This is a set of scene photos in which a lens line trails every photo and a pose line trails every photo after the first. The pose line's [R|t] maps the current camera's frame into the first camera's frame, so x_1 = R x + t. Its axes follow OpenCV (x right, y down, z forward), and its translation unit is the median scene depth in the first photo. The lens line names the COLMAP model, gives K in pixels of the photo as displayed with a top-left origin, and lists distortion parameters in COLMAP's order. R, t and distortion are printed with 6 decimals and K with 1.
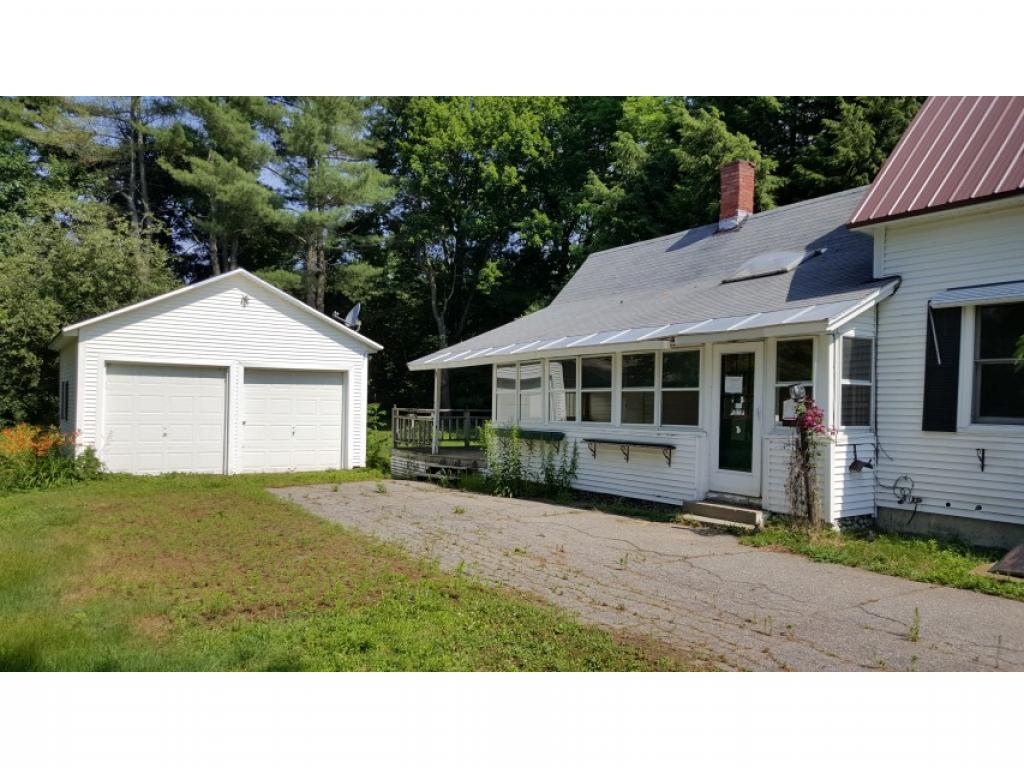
lens RADIAL K [[750.7, 0, 508.3], [0, 750.7, 423.3], [0, 0, 1]] dist [0.070899, -0.105302]
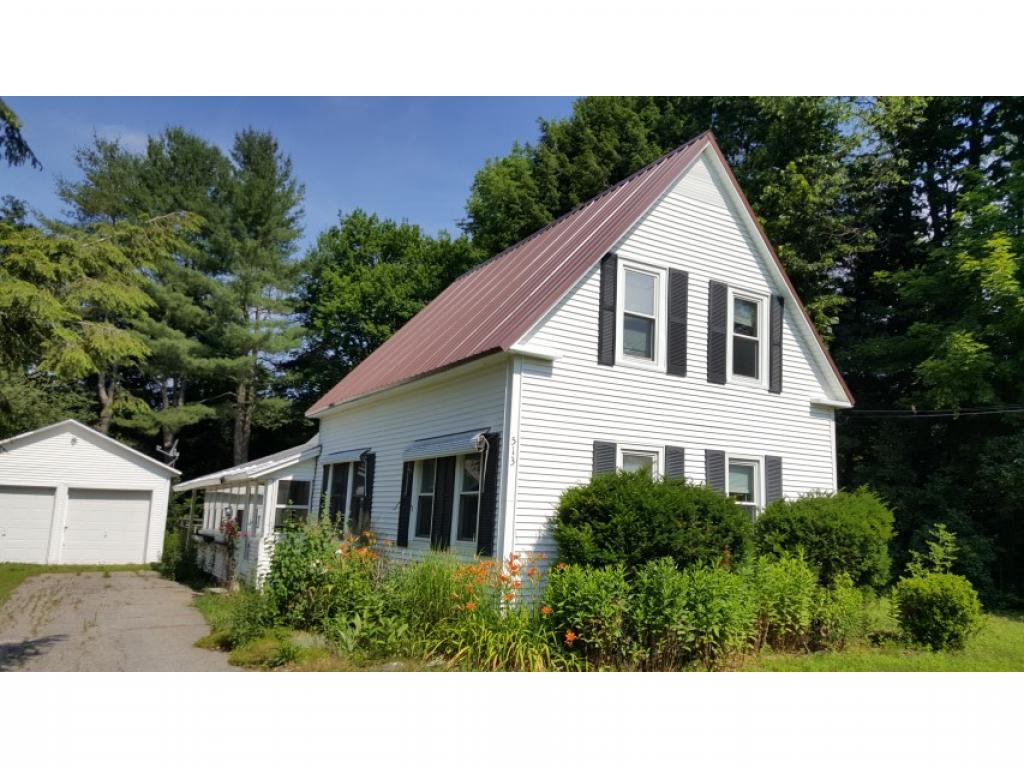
lens RADIAL K [[750.7, 0, 545.7], [0, 750.7, 396.3], [0, 0, 1]] dist [0.070899, -0.105302]
pose [[0.999380, 0.007306, -0.034430, 0.459899], [-0.013387, 0.983600, -0.179865, 0.001105], [0.032552, 0.180214, 0.983089, -0.309424]]
